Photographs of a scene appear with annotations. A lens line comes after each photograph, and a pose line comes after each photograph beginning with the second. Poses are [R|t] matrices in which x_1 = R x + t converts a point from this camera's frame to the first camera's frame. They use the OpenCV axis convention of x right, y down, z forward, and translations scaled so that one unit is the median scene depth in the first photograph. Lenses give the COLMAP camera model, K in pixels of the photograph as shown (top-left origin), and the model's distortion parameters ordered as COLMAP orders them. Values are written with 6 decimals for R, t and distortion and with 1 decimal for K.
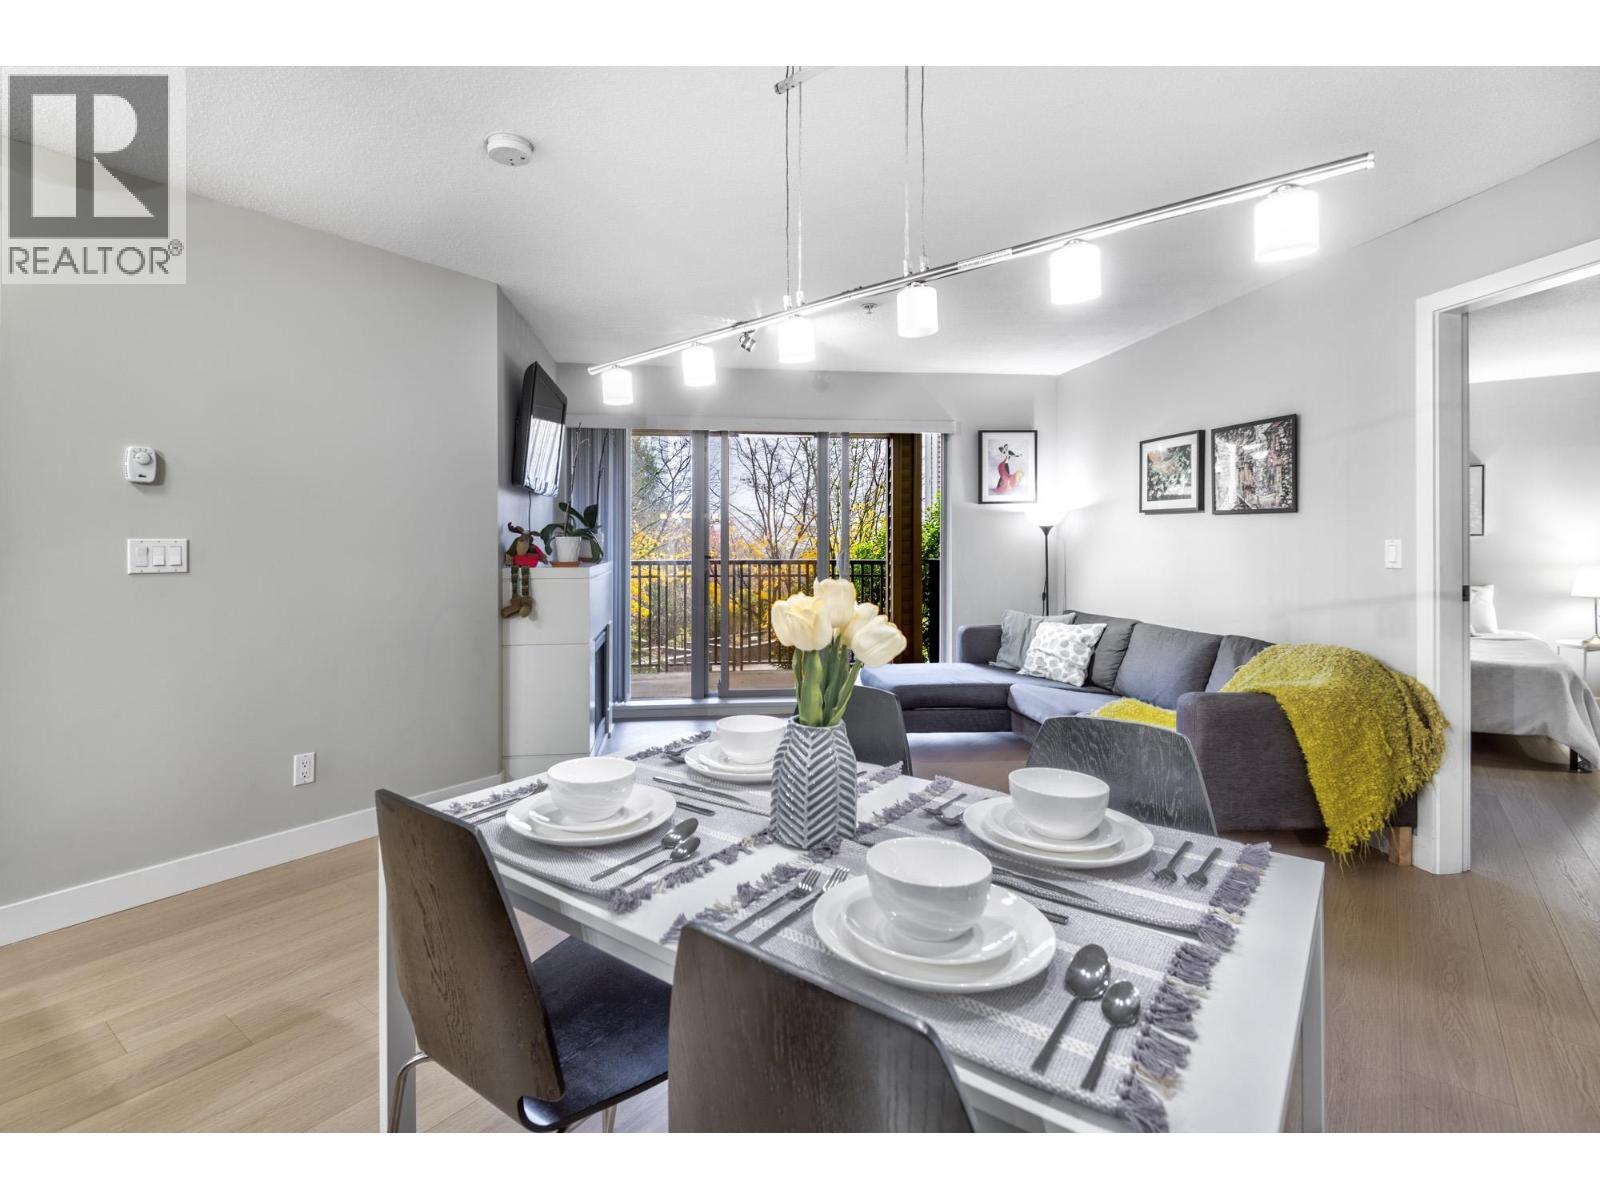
lens RADIAL K [[772.6, 0, 763.4], [0, 772.6, 540.3], [0, 0, 1]] dist [-0.001001, -0.000284]
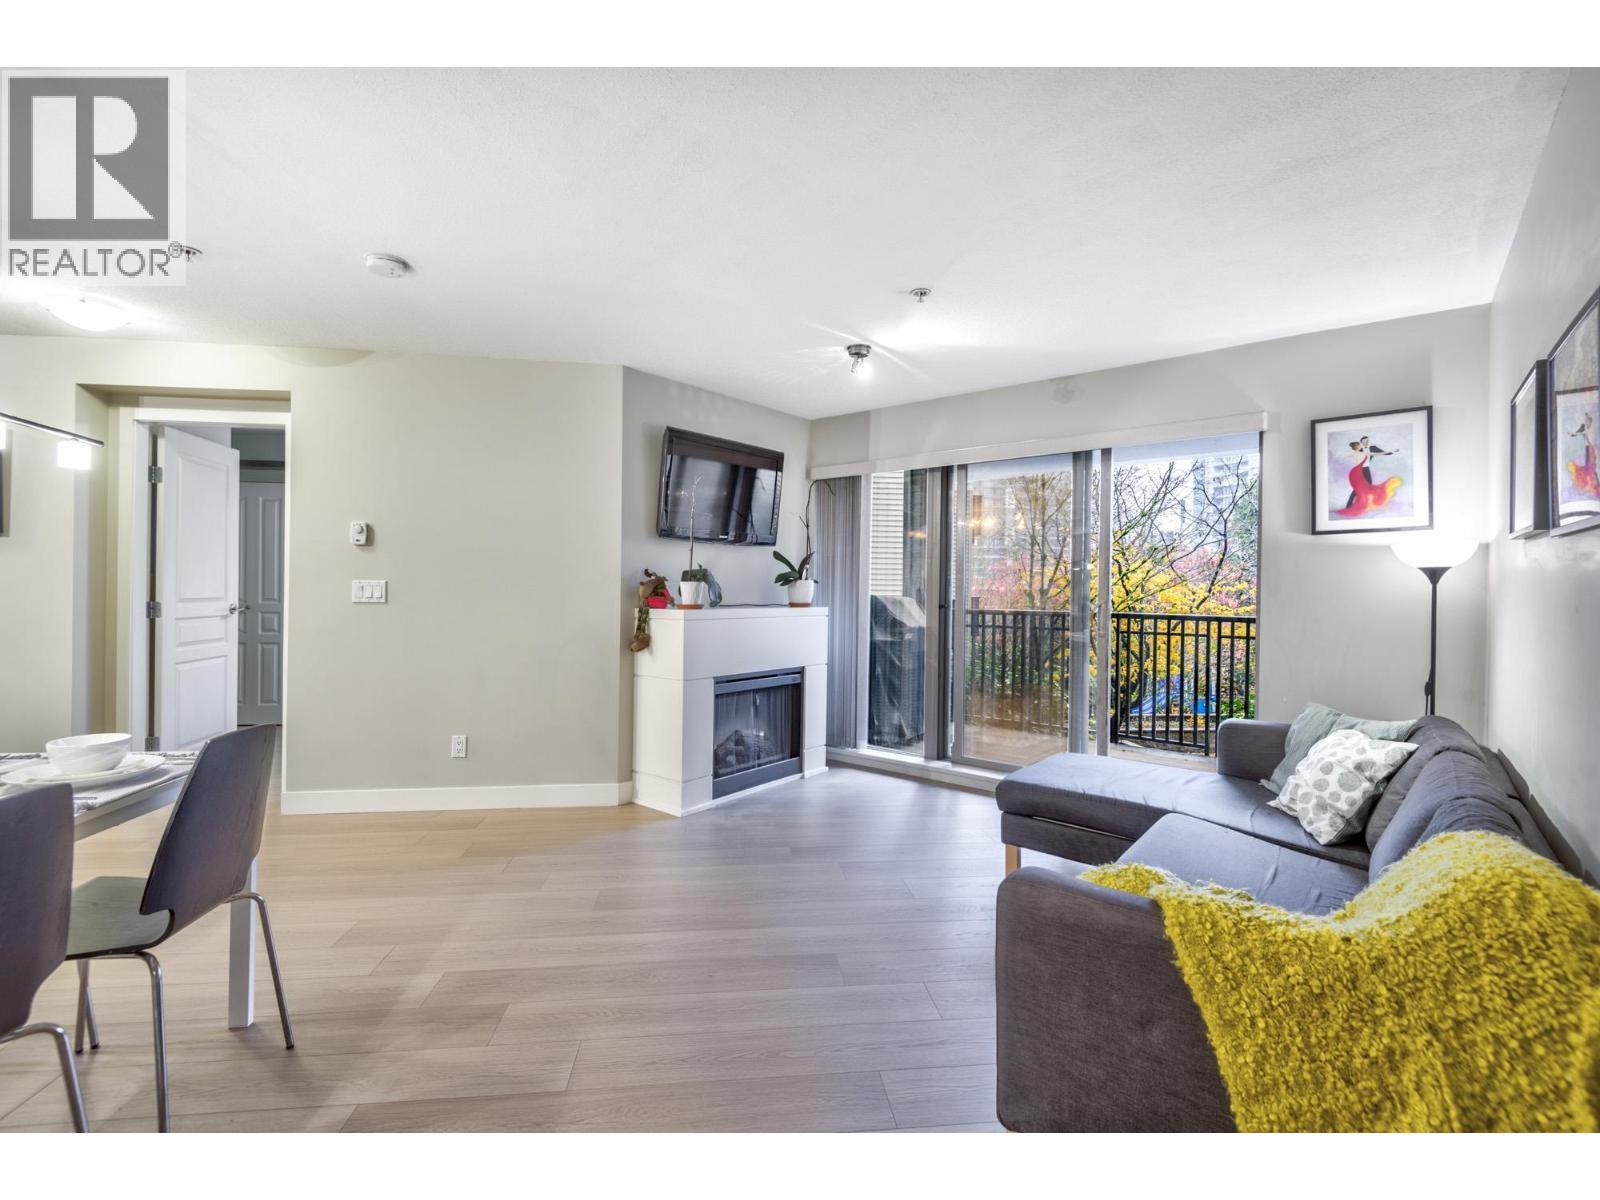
lens RADIAL K [[728.7, 0, 803.8], [0, 728.7, 587.8], [0, 0, 1]] dist [0.009997, -0.000367]
pose [[0.706805, 0.007045, -0.707373, 0.423929], [-0.011648, 0.999931, -0.001679, 0.002961], [0.707312, 0.009426, 0.706838, 0.277330]]
